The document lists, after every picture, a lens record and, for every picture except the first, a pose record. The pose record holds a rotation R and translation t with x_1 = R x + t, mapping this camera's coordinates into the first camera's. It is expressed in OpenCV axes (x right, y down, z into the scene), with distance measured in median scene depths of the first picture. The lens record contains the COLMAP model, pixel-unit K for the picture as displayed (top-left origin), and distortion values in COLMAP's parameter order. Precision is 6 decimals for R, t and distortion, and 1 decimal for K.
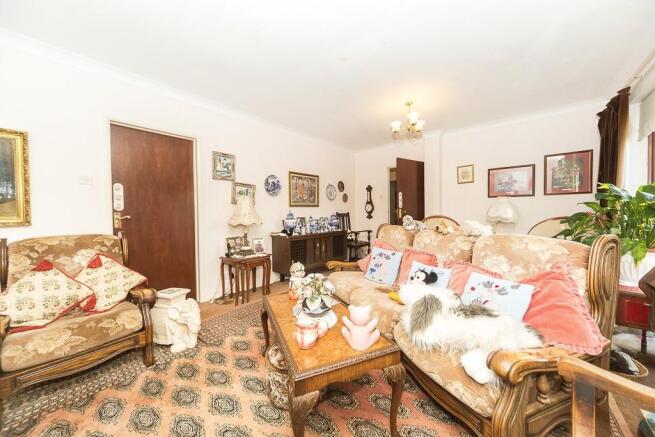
lens RADIAL K [[233.6, 0, 327.5], [0, 233.6, 218.5], [0, 0, 1]] dist [-0.000163, -0.000039]
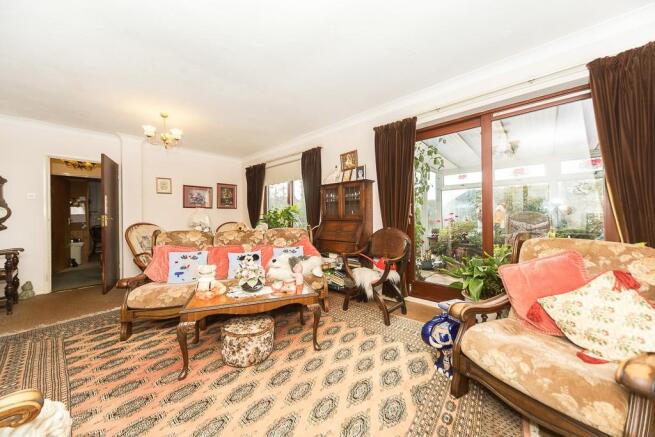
lens RADIAL K [[233.6, 0, 327.5], [0, 233.6, 218.5], [0, 0, 1]] dist [-0.000163, -0.000039]
pose [[0.039316, 0.007355, 0.999200, -0.547869], [0.034476, 0.999368, -0.008713, 0.005538], [-0.998632, 0.034791, 0.039038, 0.194089]]
